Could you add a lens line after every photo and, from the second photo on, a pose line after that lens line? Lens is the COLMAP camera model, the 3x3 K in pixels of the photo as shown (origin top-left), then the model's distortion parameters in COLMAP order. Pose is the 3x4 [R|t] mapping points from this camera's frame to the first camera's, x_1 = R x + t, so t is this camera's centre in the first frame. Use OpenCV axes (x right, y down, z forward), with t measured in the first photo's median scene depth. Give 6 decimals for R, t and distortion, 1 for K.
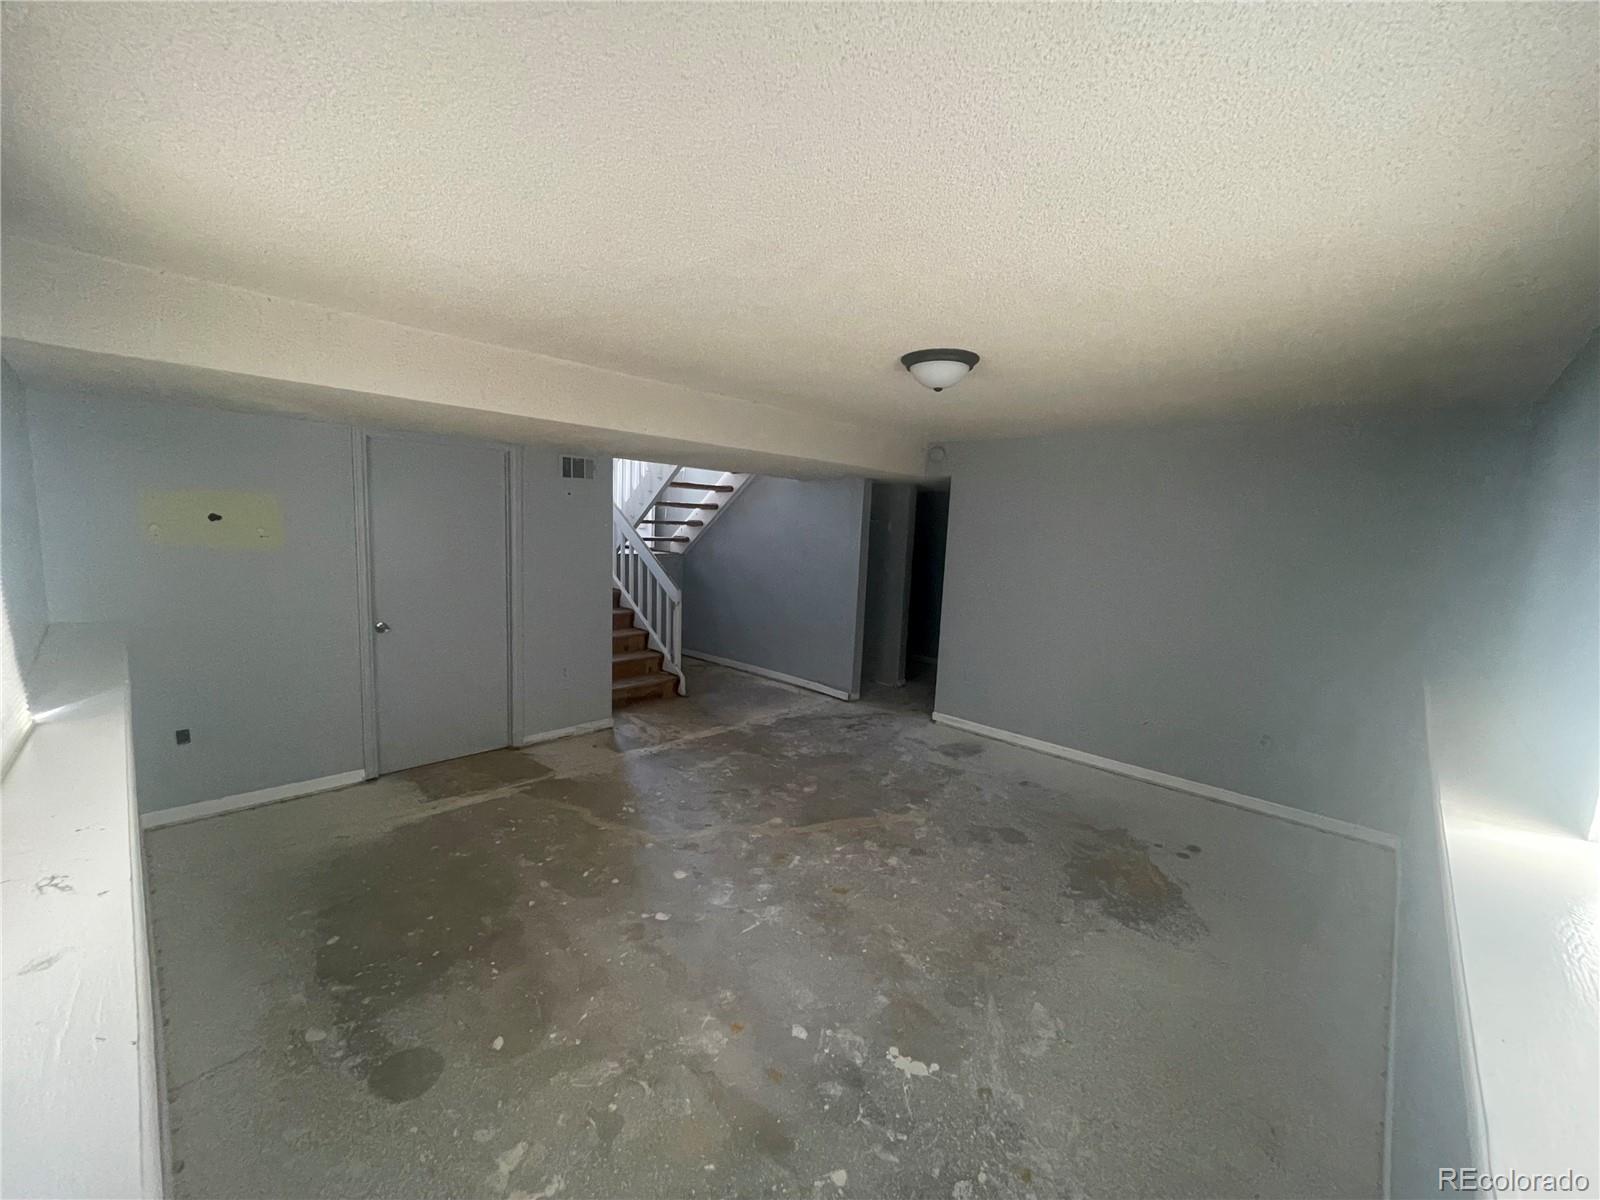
lens RADIAL K [[643.8, 0, 798.2], [0, 643.8, 598.8], [0, 0, 1]] dist [-0.000916, 0.000266]
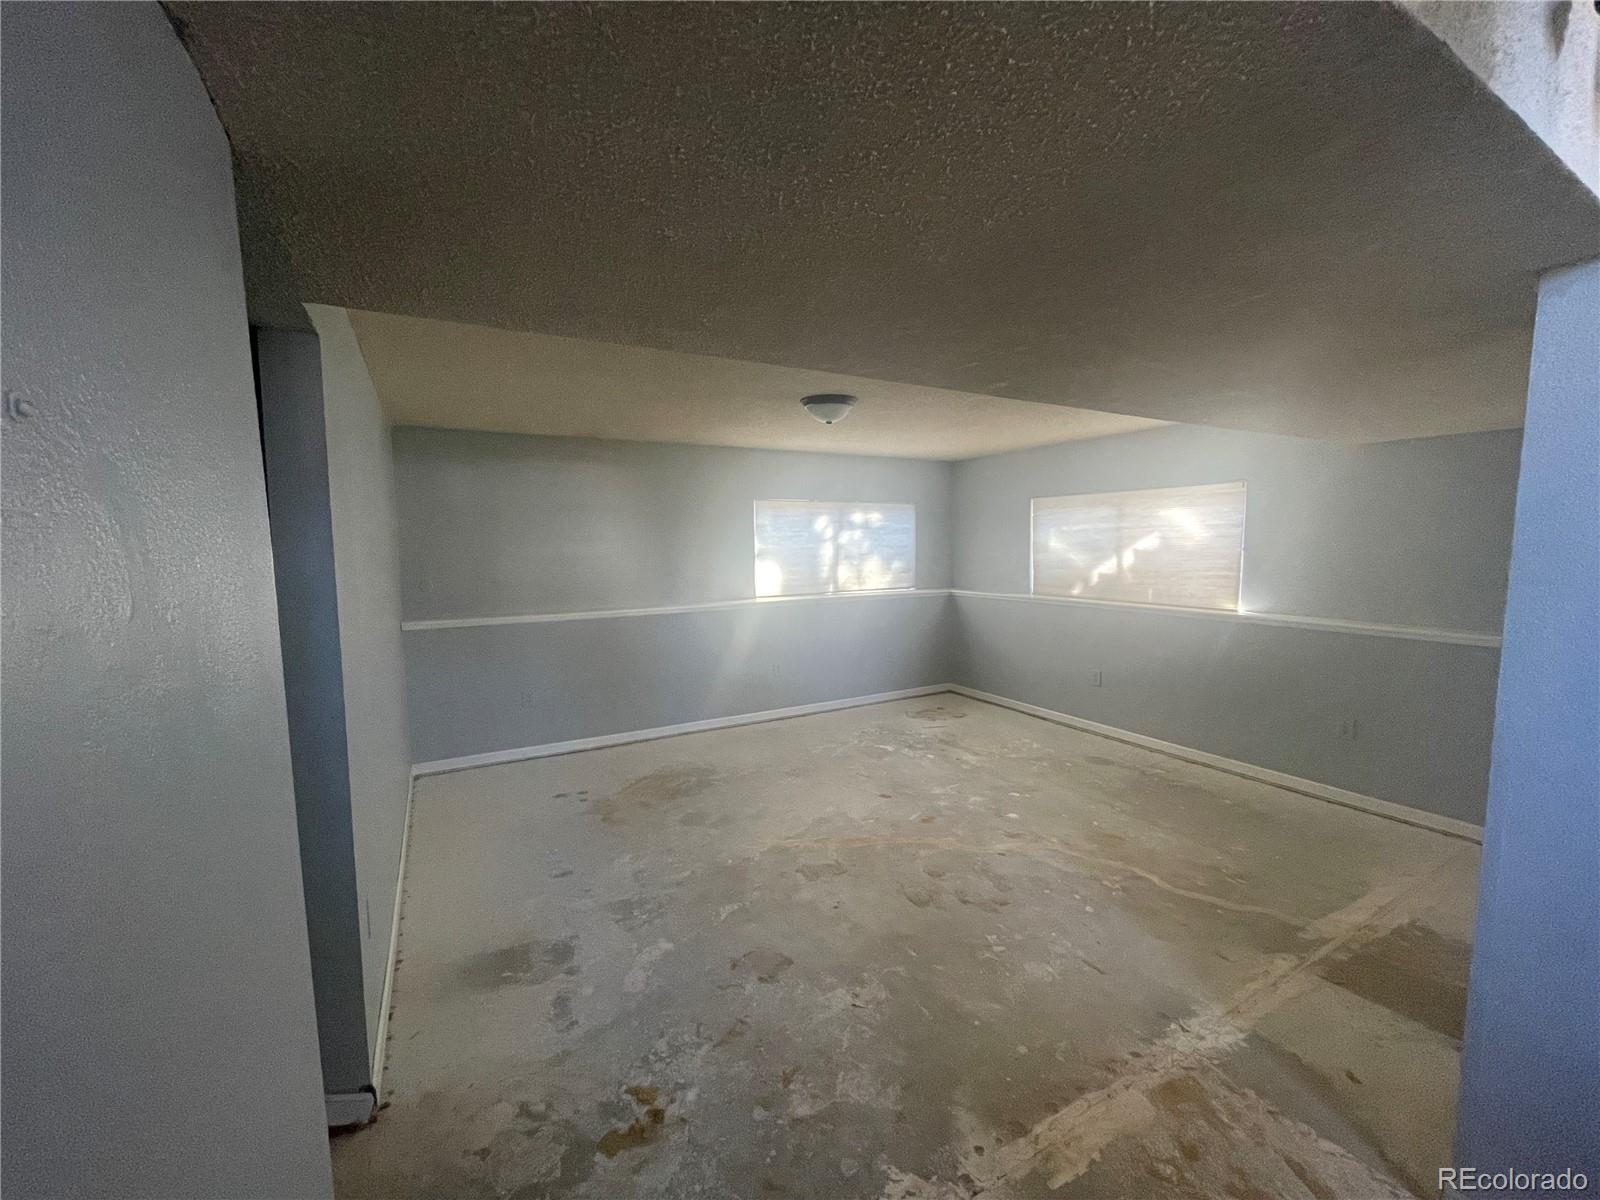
lens RADIAL K [[643.8, 0, 802.2], [0, 643.8, 599.8], [0, 0, 1]] dist [-0.000916, 0.000266]
pose [[-0.955809, -0.061005, 0.287590, -0.125608], [0.002373, 0.976600, 0.215049, -0.229660], [-0.293979, 0.206228, -0.933298, 2.138251]]
